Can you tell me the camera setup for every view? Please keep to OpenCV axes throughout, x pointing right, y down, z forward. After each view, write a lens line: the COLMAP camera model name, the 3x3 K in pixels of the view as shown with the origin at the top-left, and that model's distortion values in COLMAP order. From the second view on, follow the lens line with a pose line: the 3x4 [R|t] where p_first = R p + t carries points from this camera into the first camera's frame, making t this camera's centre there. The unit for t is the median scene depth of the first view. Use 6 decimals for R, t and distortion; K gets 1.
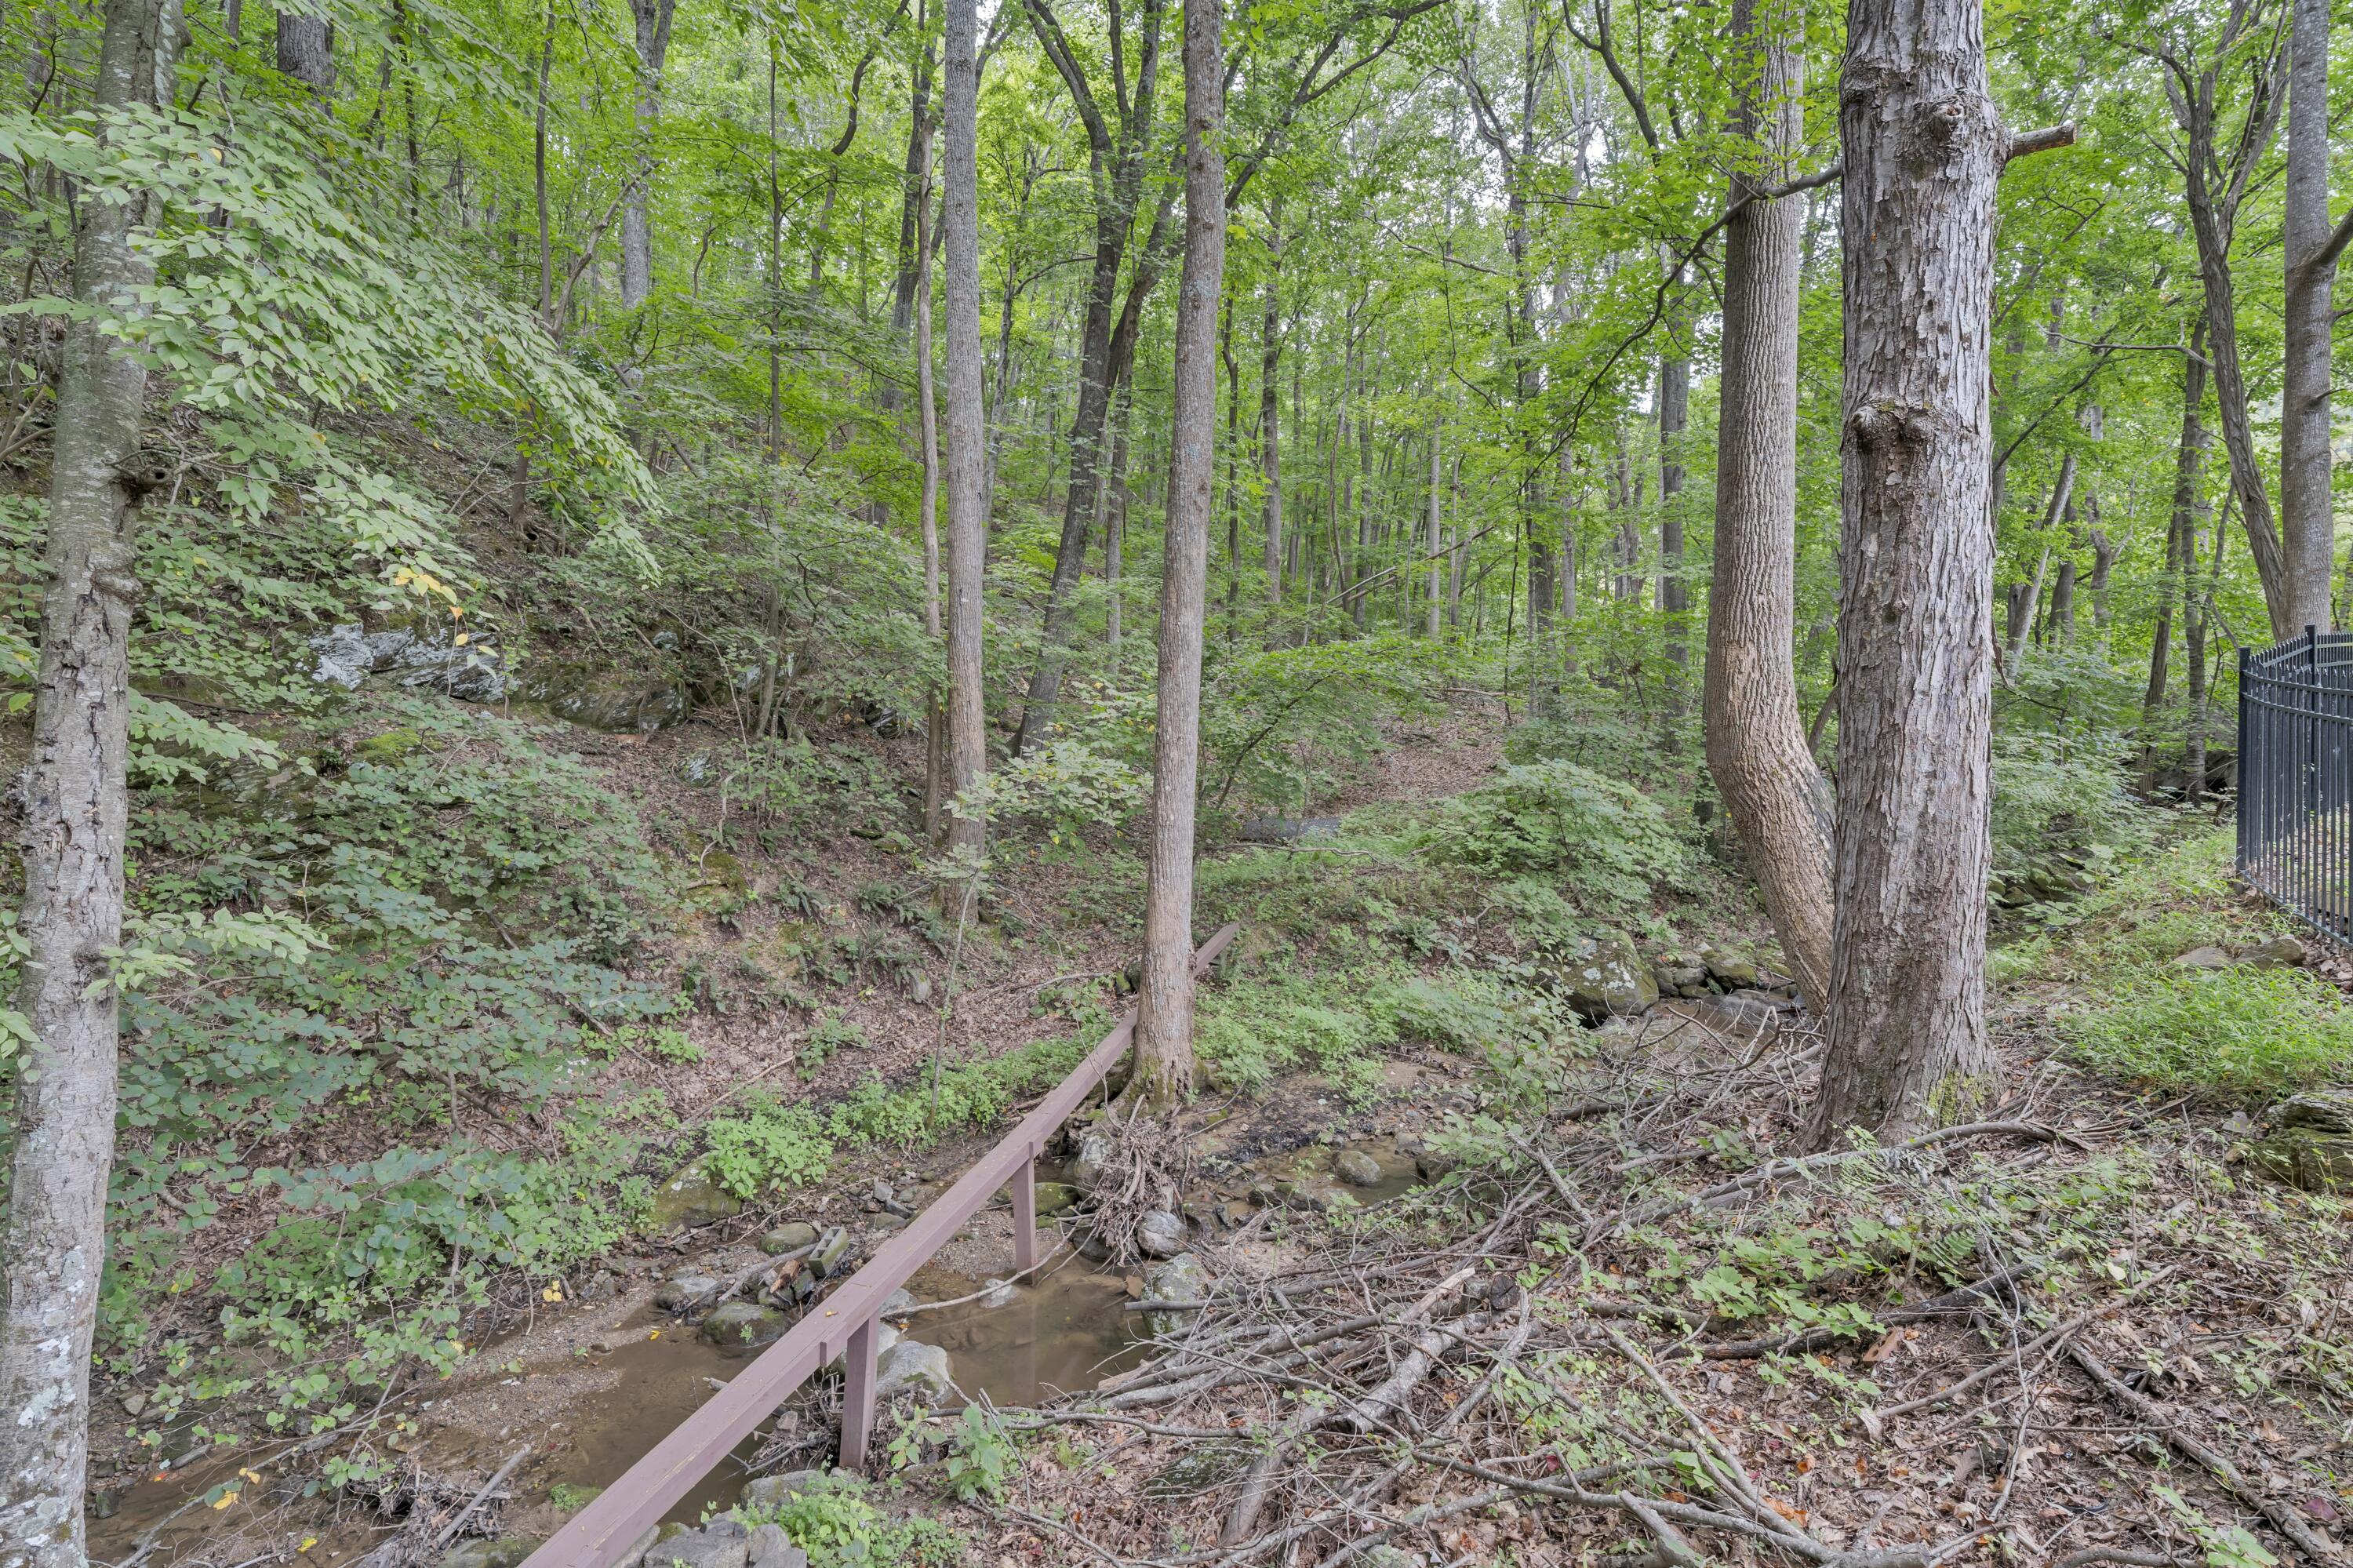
lens RADIAL K [[1056.5, 0, 1173.2], [0, 1056.5, 784.4], [0, 0, 1]] dist [-0.003599, -0.000558]
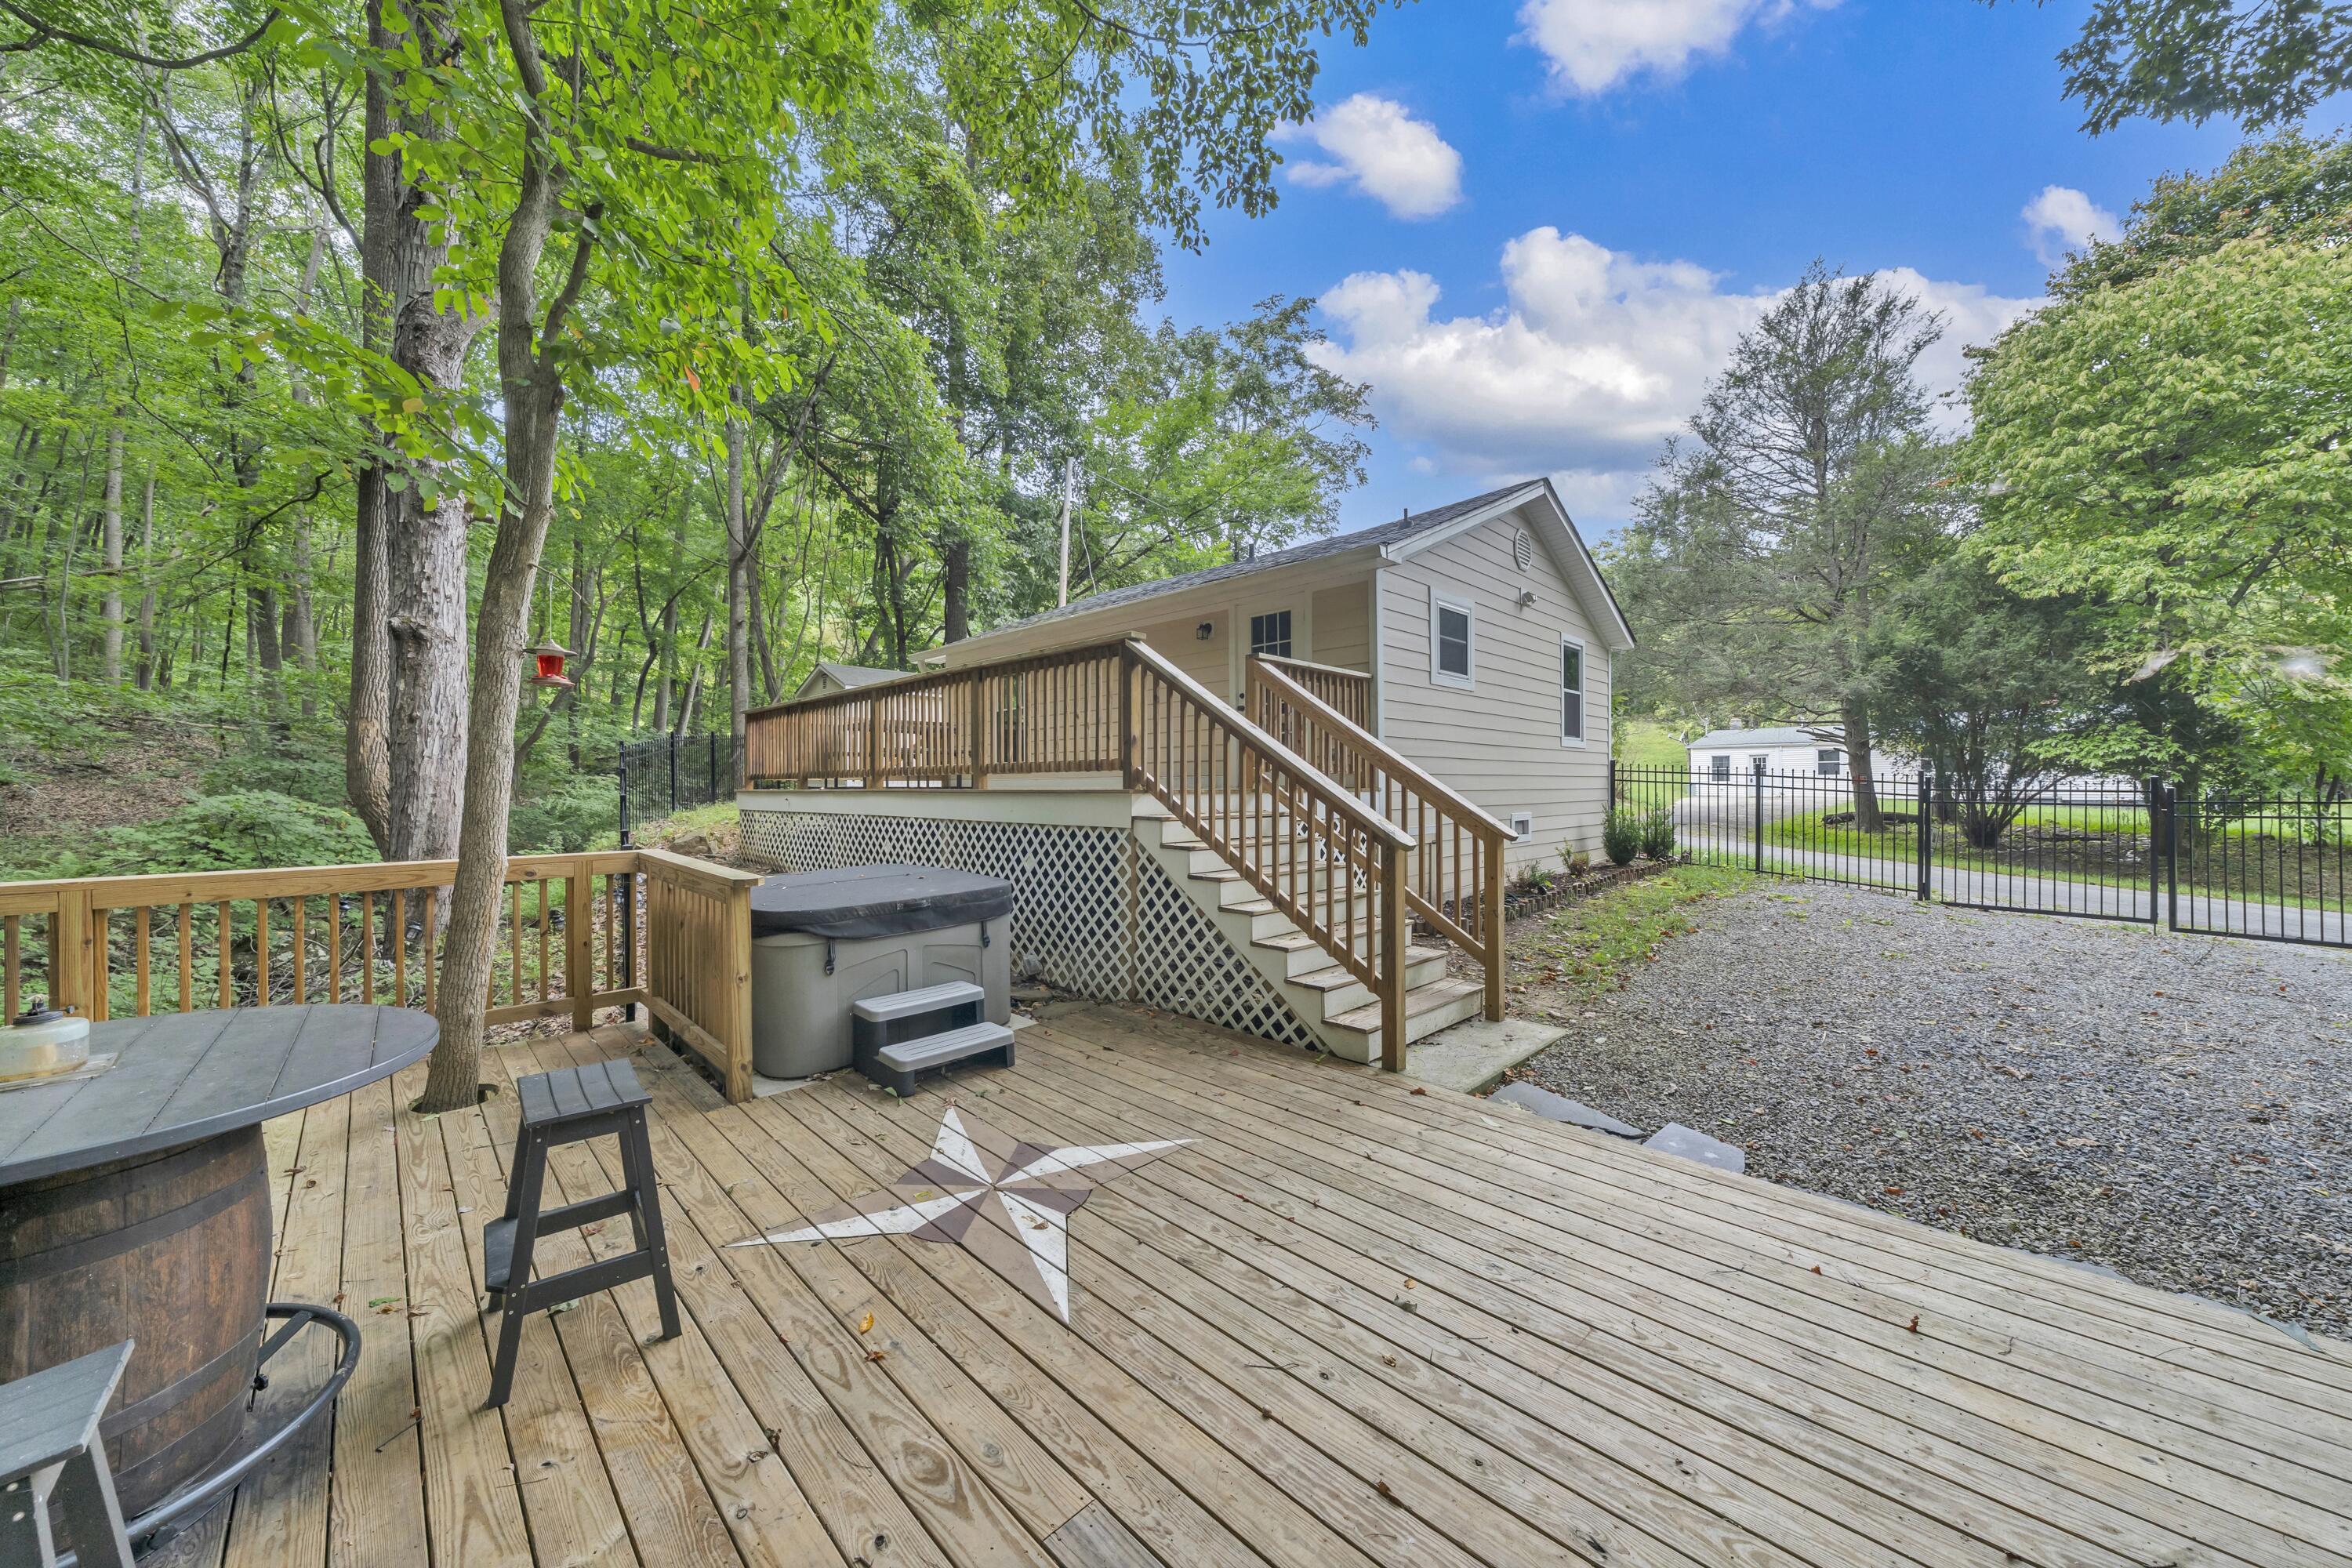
lens RADIAL K [[824.4, 0, 1176.0], [0, 824.4, 784.0], [0, 0, 1]] dist [-0.000020, 0.000029]
pose [[0.413688, 0.002582, 0.910415, -0.094347], [0.025690, 0.999565, -0.014508, 0.015807], [-0.910056, 0.029390, 0.413441, -0.548775]]
